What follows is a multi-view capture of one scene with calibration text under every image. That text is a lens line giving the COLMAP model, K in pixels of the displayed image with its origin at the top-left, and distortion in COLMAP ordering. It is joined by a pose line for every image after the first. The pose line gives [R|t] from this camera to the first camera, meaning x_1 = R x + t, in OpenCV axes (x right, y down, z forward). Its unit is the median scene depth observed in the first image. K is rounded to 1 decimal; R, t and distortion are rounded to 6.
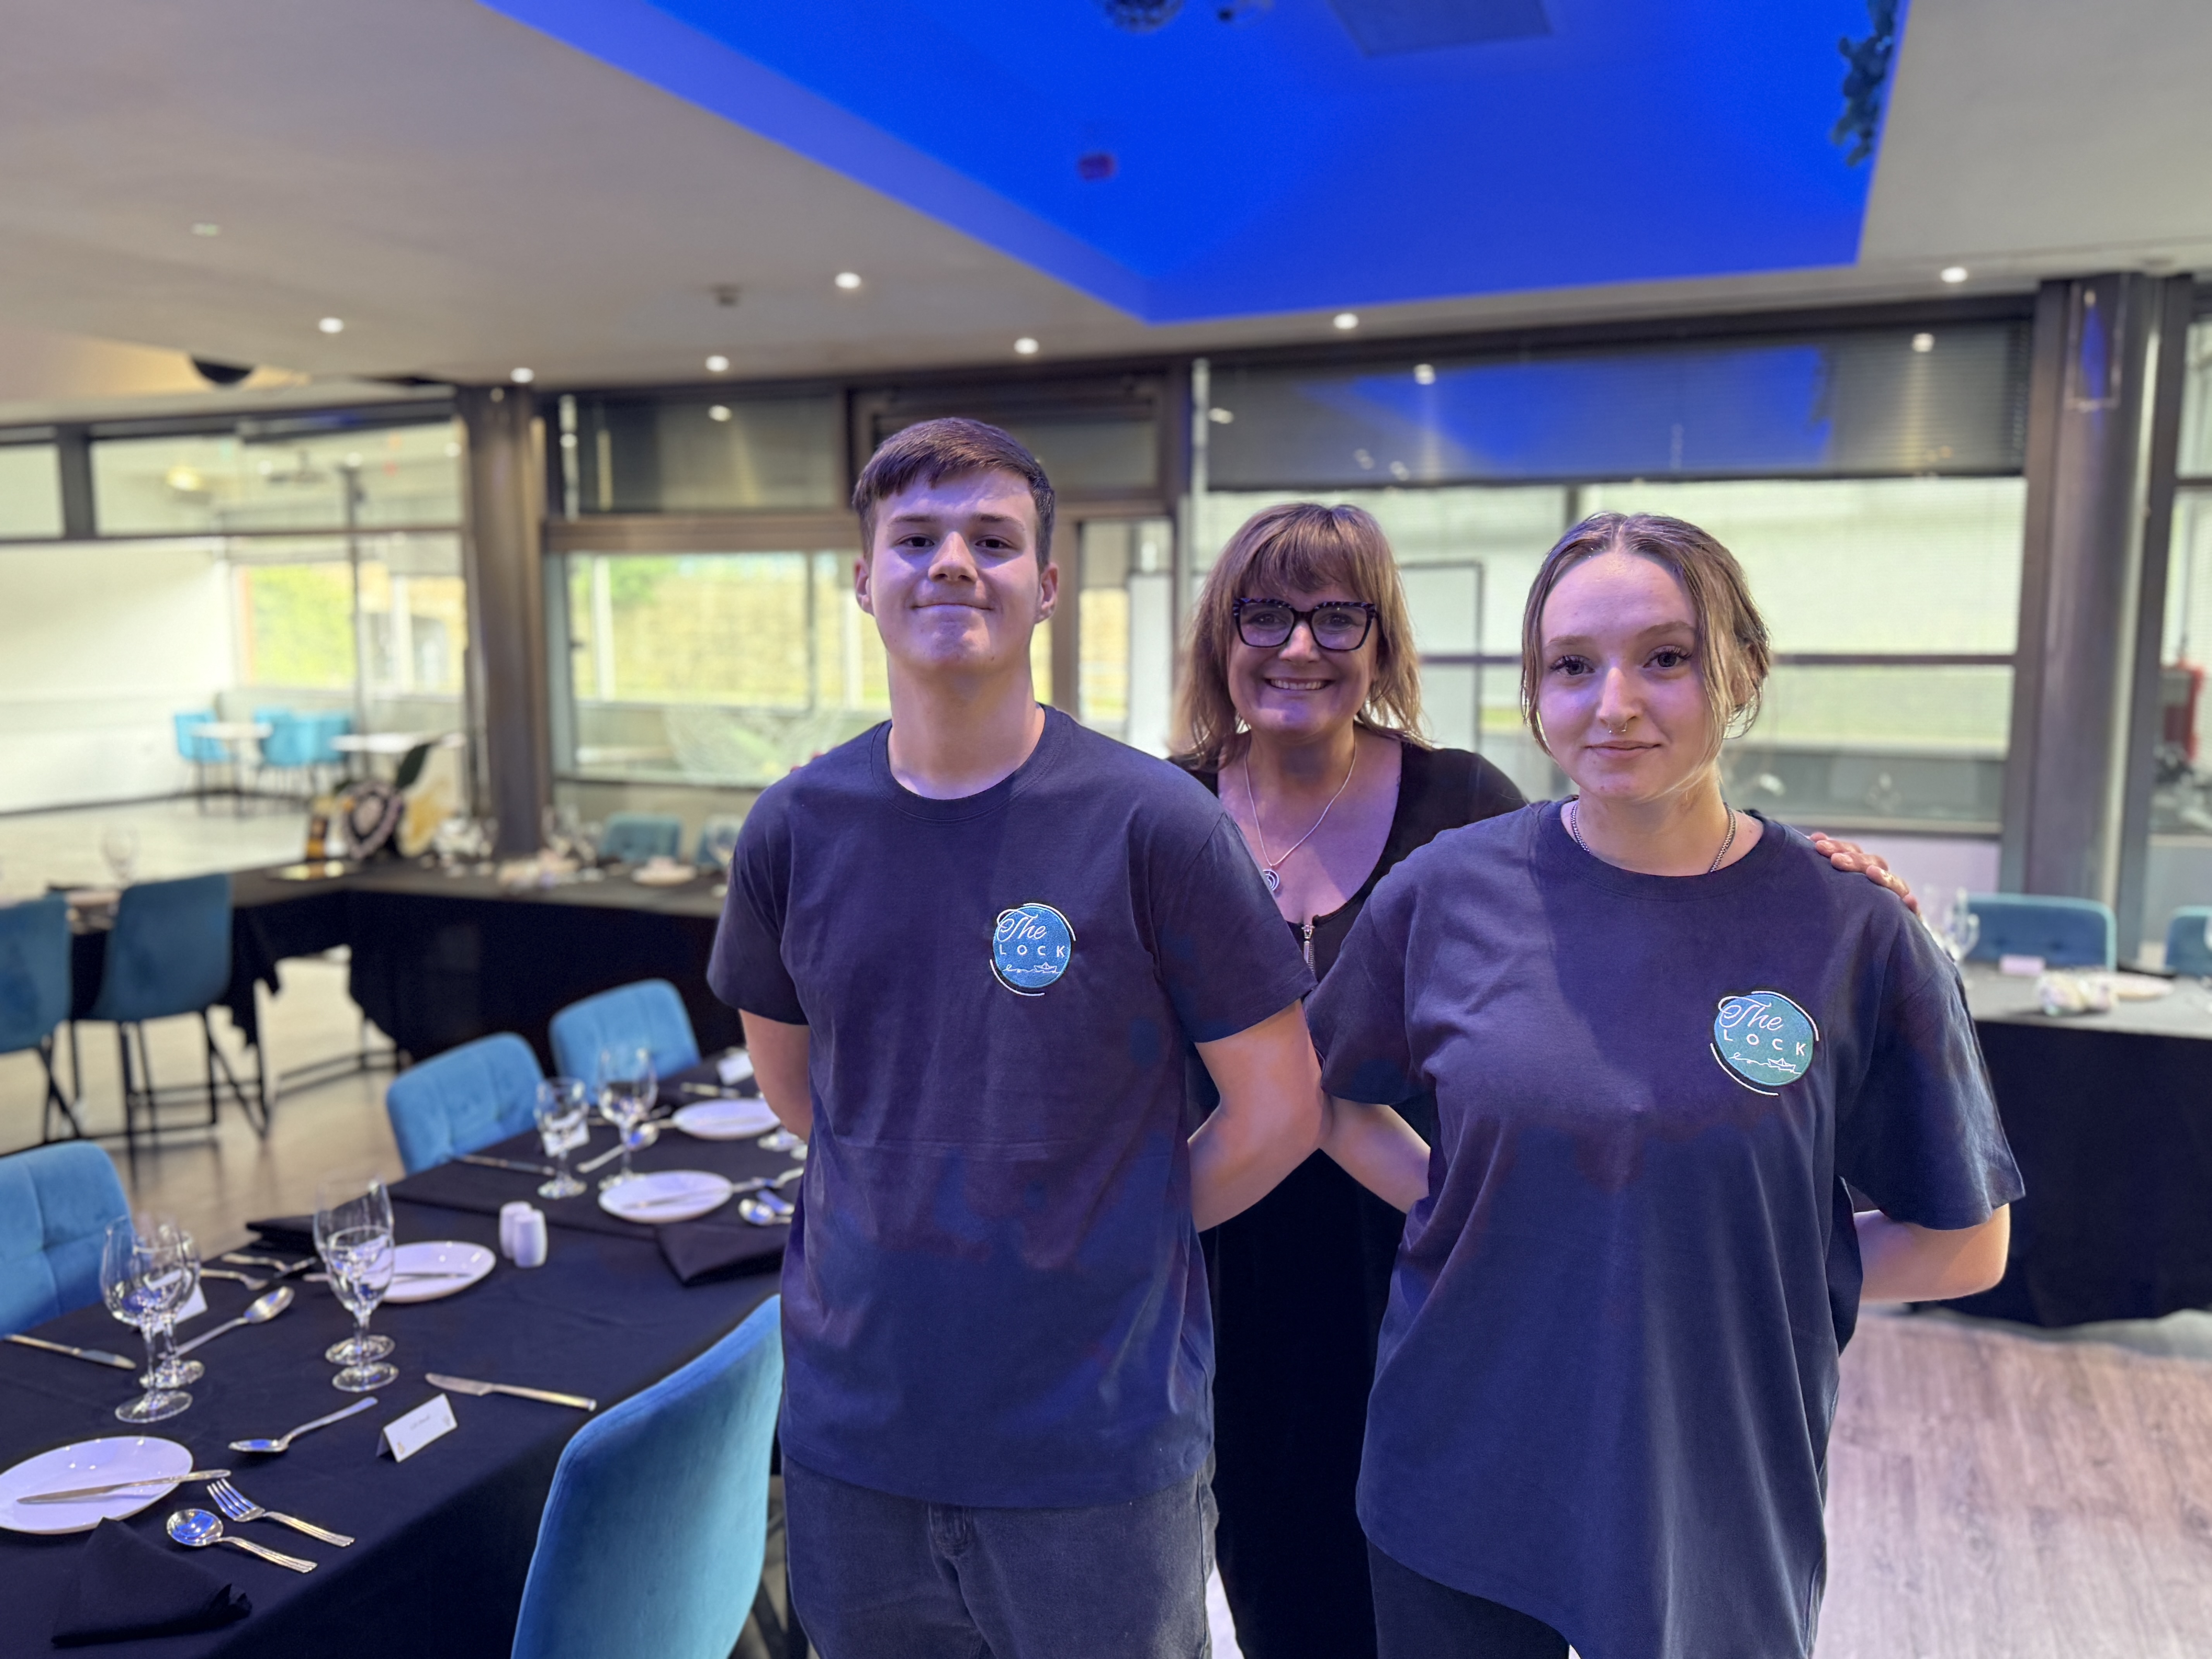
lens RADIAL K [[1756.3, 0, 1113.9], [0, 1756.3, 862.5], [0, 0, 1]] dist [0.069520, -0.078542]
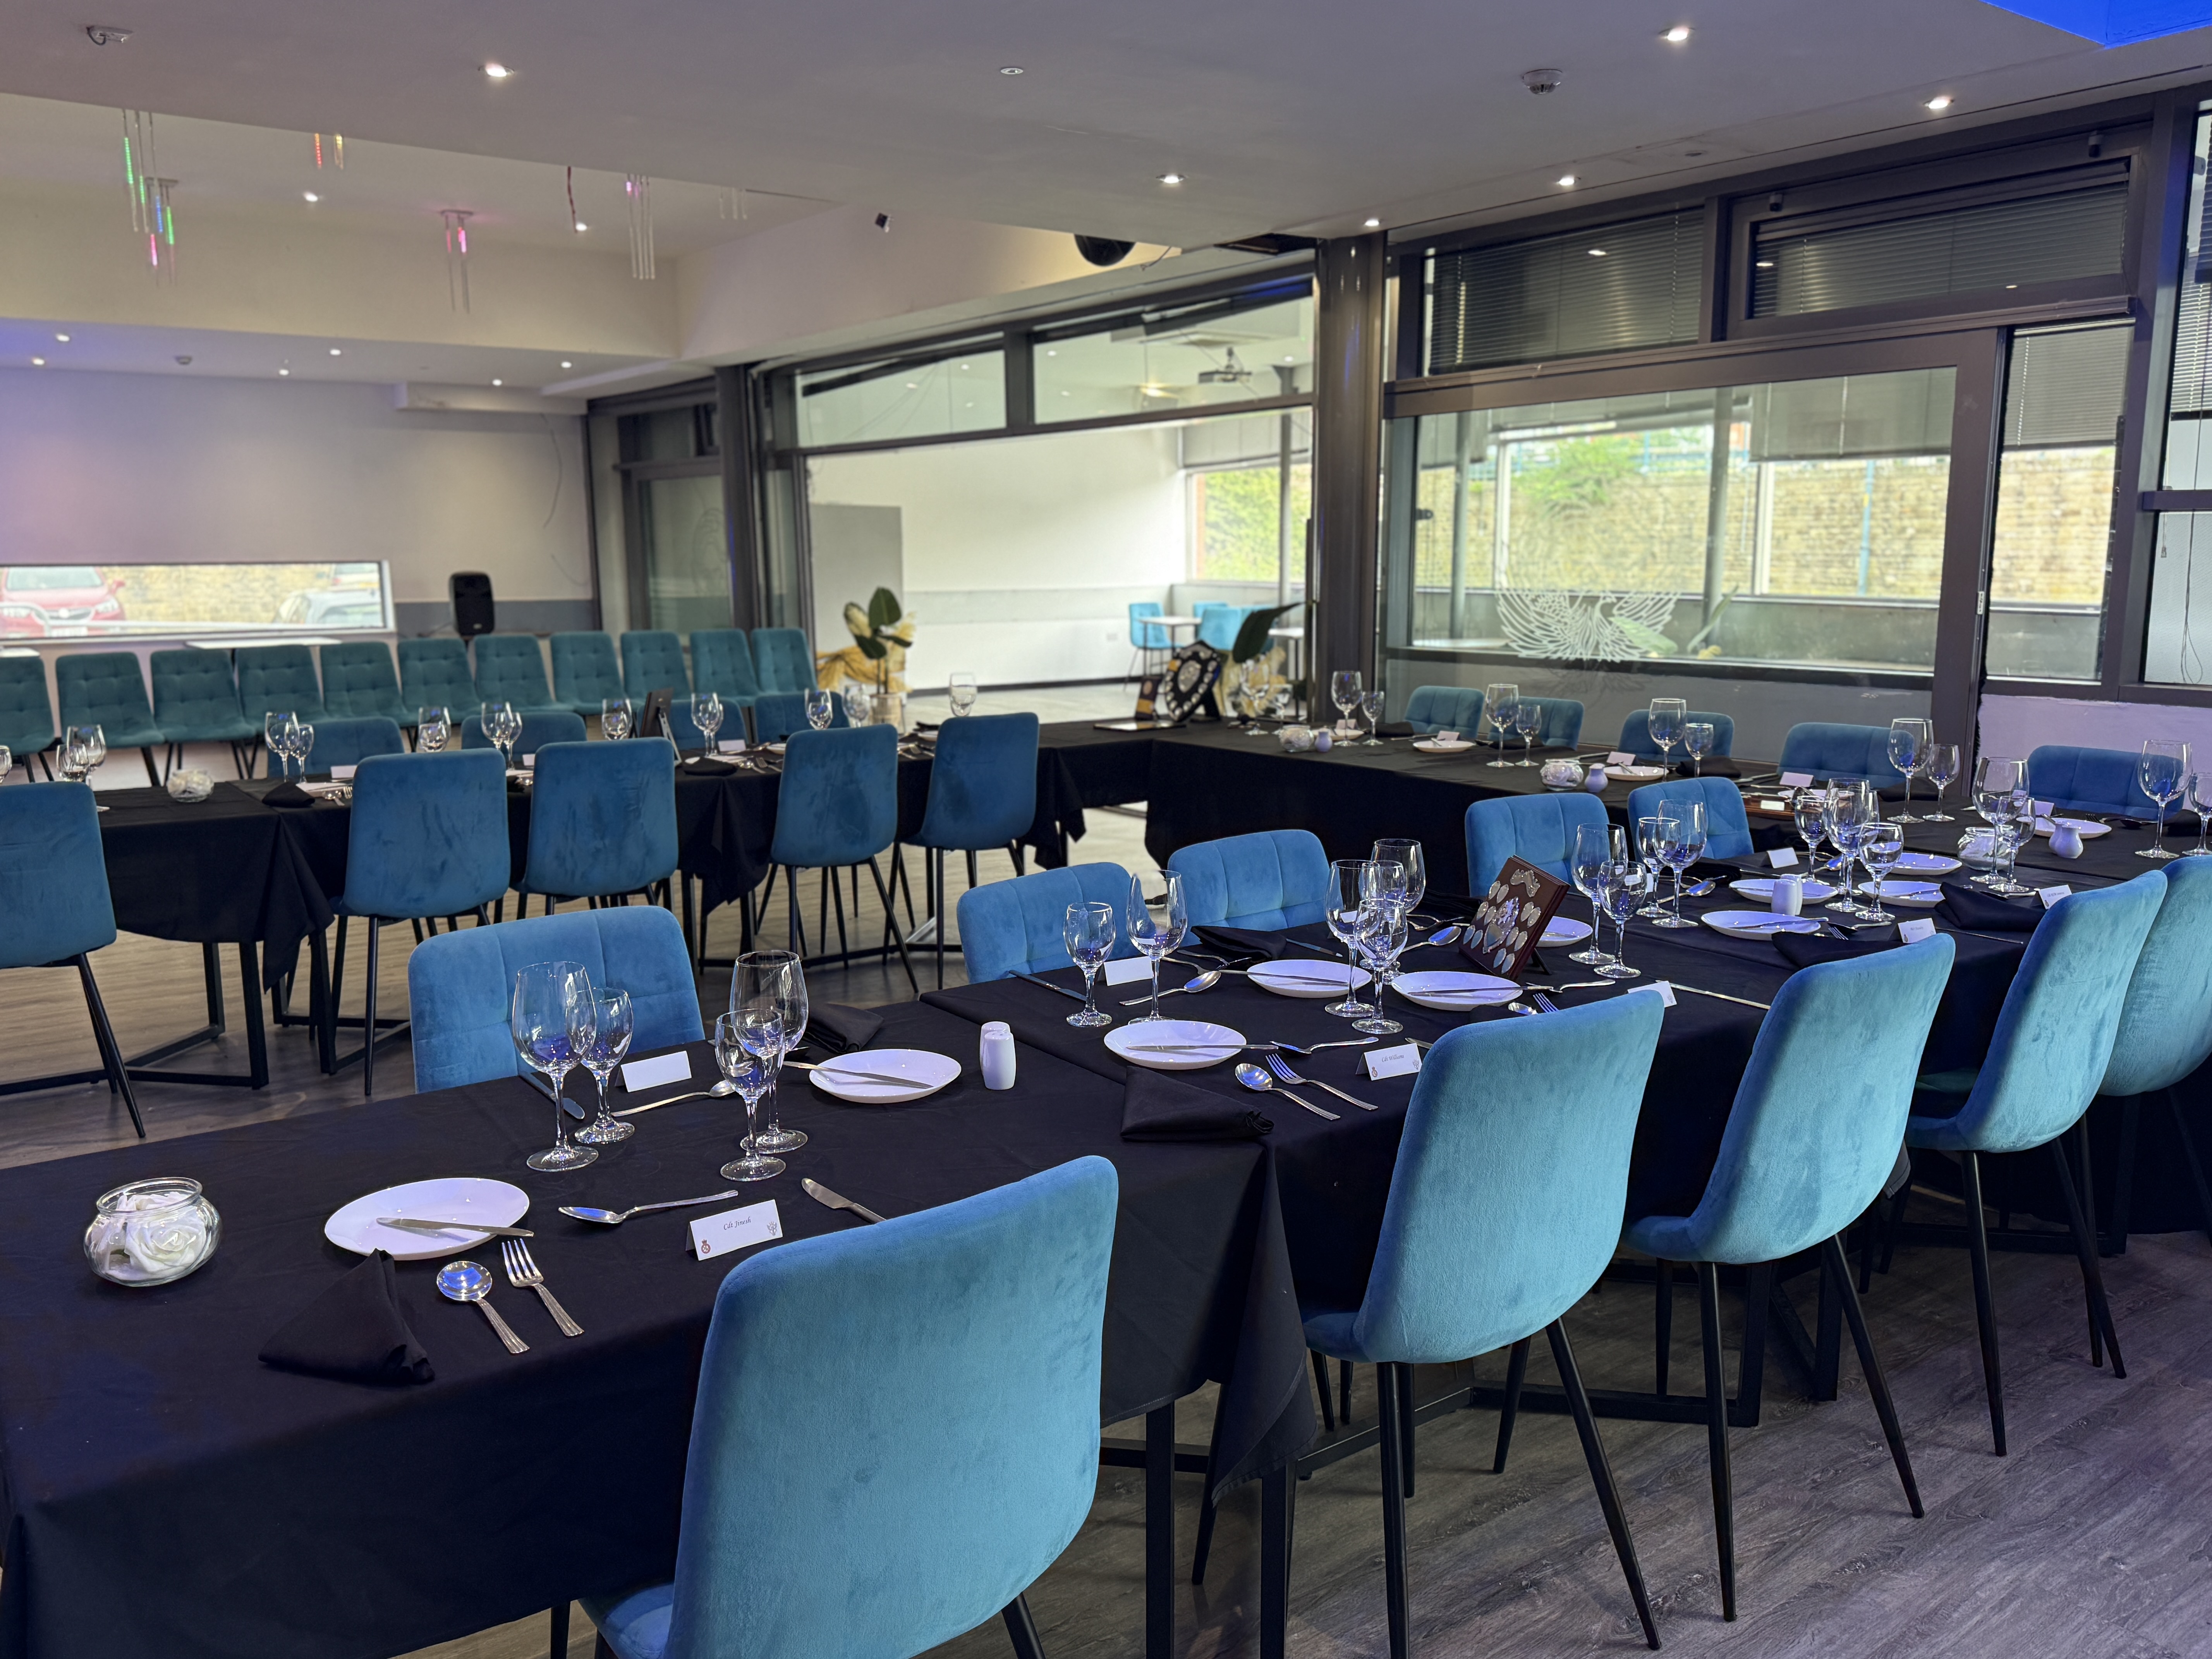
lens RADIAL K [[1756.3, 0, 1079.5], [0, 1756.3, 855.8], [0, 0, 1]] dist [0.069520, -0.078542]
pose [[0.853687, 0.085885, -0.513656, 0.076558], [-0.063614, 0.996119, 0.060830, 0.025718], [0.516887, -0.019255, 0.855837, 0.130165]]
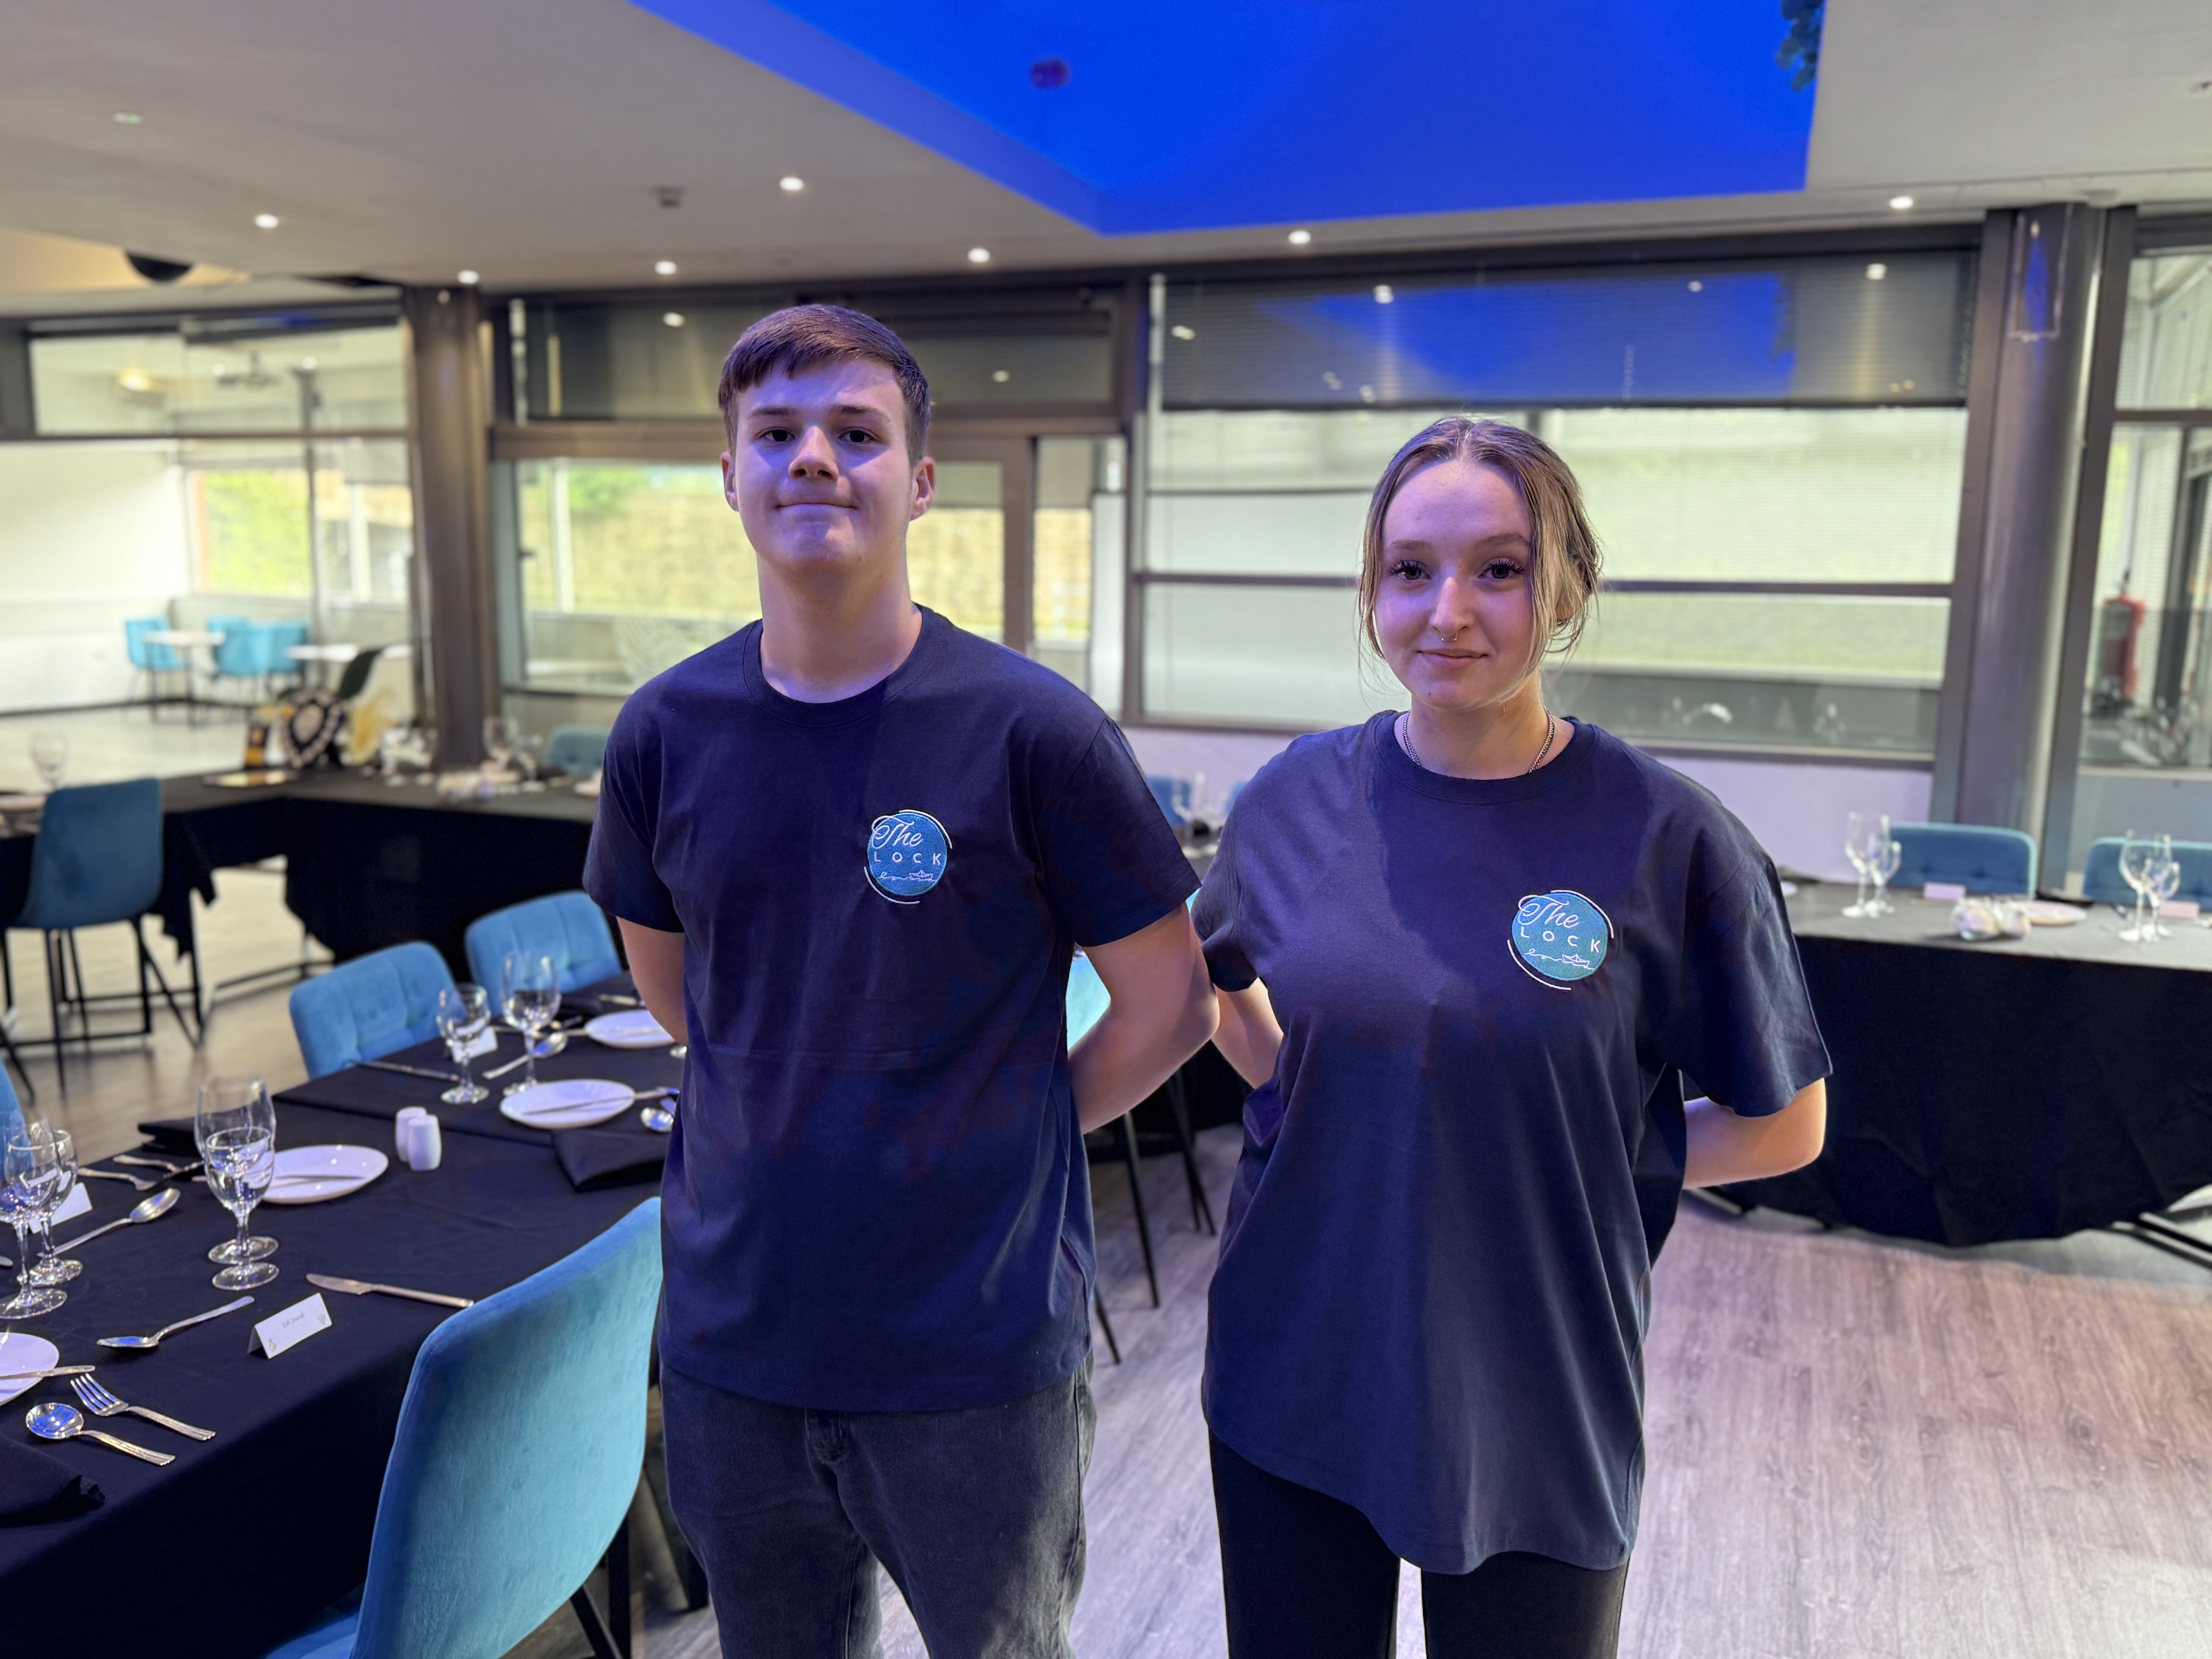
lens RADIAL K [[1756.3, 0, 1133.2], [0, 1756.3, 846.3], [0, 0, 1]] dist [0.069520, -0.078542]
pose [[0.999657, 0.011877, 0.023359, 0.021850], [-0.012662, 0.999350, 0.033755, 0.003185], [-0.022943, -0.034039, 0.999157, -0.001125]]
